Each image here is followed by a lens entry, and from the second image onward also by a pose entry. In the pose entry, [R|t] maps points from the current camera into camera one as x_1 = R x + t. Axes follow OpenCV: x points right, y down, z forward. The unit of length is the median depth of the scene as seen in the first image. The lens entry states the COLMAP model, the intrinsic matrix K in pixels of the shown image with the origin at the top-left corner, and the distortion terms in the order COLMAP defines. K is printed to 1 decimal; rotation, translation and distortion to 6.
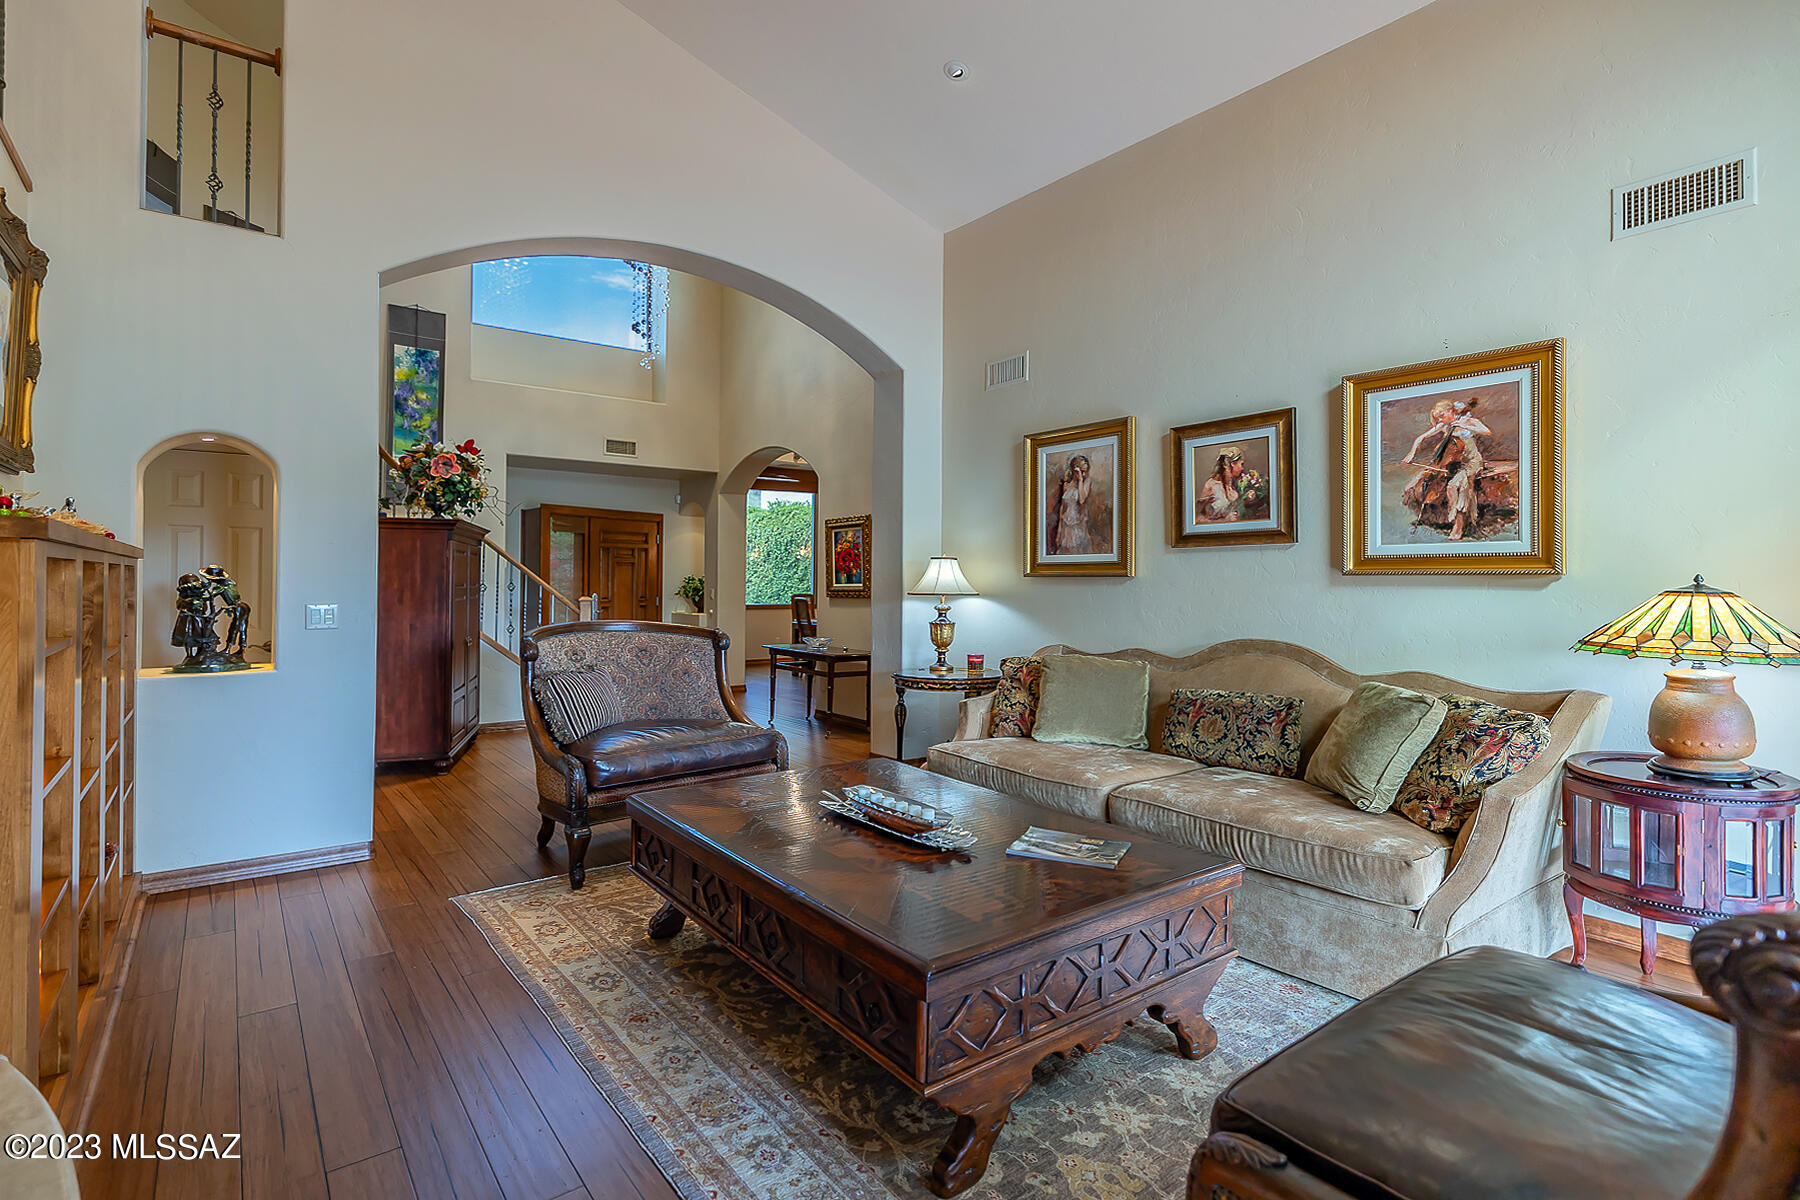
lens RADIAL K [[772.3, 0, 901.2], [0, 772.3, 583.4], [0, 0, 1]] dist [0.002633, -0.000192]
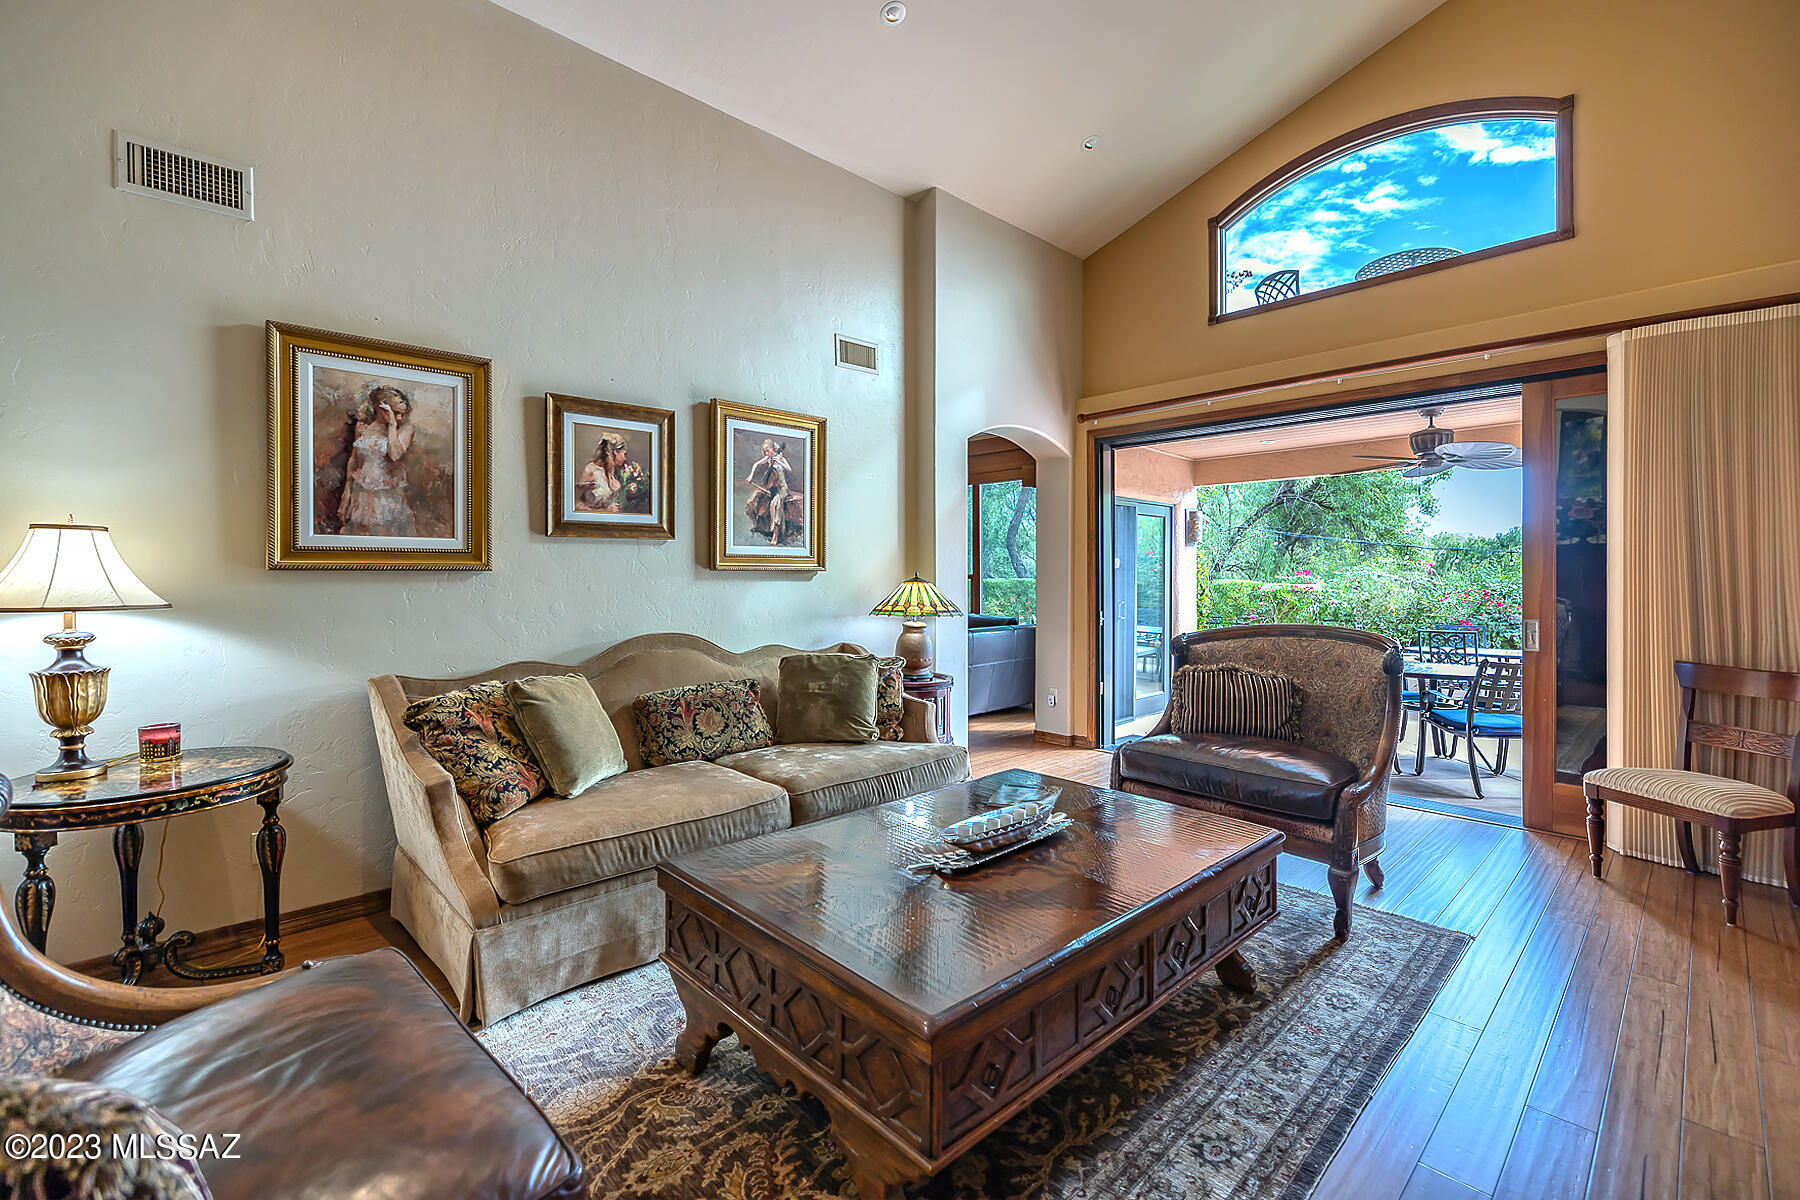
lens RADIAL K [[772.3, 0, 949.4], [0, 772.3, 570.3], [0, 0, 1]] dist [0.002633, -0.000192]
pose [[-0.079290, -0.006807, 0.996828, -0.548556], [-0.006105, 0.999961, 0.006343, -0.017703], [-0.996833, -0.005583, -0.079329, 0.665488]]
